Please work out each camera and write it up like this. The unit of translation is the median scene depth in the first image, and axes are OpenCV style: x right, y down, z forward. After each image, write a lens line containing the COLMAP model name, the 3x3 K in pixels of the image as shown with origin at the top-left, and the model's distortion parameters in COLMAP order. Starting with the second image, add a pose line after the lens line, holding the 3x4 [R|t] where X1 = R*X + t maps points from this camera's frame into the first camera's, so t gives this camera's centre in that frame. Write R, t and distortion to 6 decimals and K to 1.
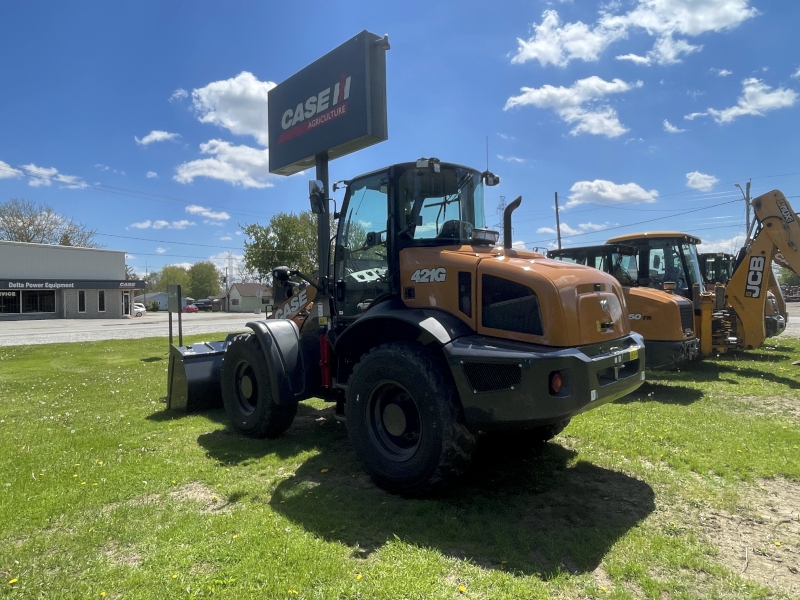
lens RADIAL K [[484.8, 0, 400.0], [0, 484.8, 300.0], [0, 0, 1]] dist [0.001099, -0.000180]
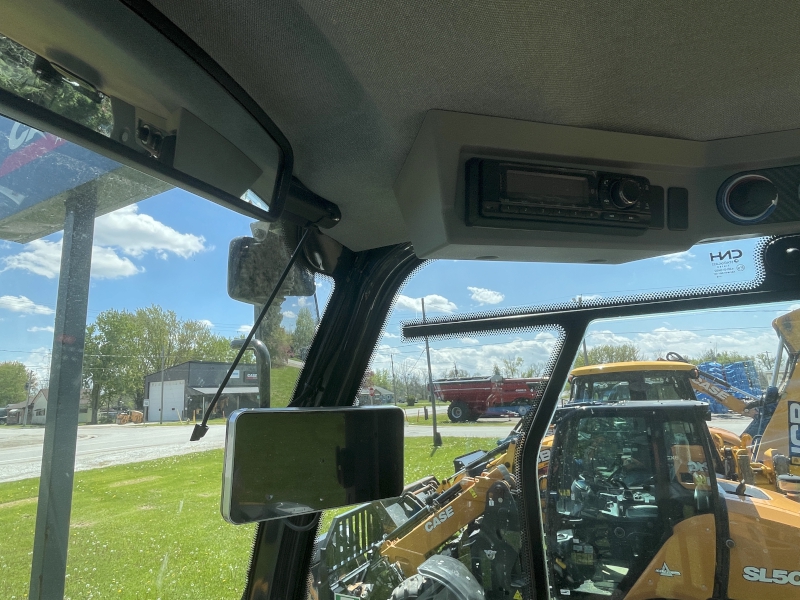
lens RADIAL K [[467.3, 0, 389.3], [0, 467.3, 295.6], [0, 0, 1]] dist [0.000095, -0.000330]
pose [[0.958488, 0.044014, 0.281715, 0.007607], [0.018592, 0.976264, -0.215785, -0.104241], [-0.284526, 0.212065, 0.934919, 0.526193]]
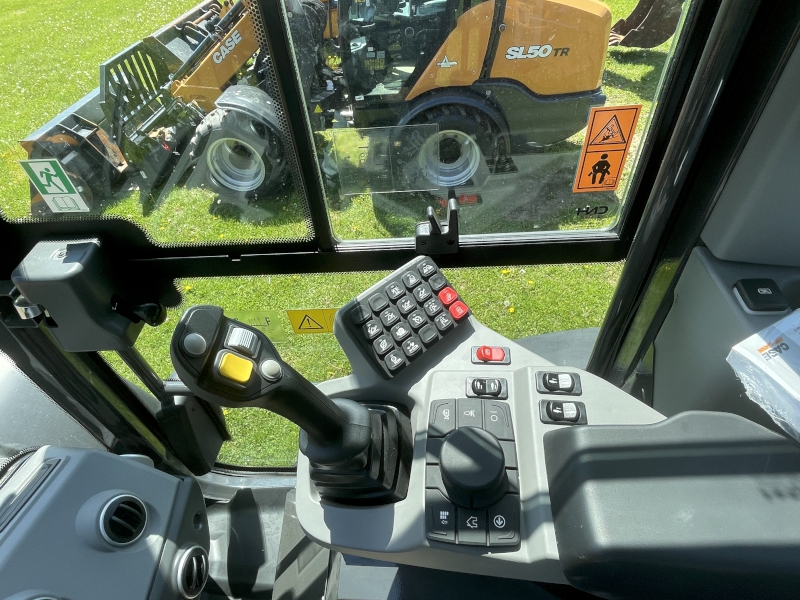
lens RADIAL K [[470.0, 0, 400.0], [0, 470.0, 300.0], [0, 0, 1]] dist [-0.007257, -0.003547]
pose [[0.761439, -0.471618, 0.444733, 0.023597], [0.056139, 0.731463, 0.679566, -0.095697], [-0.645801, -0.492481, 0.583441, 0.542986]]
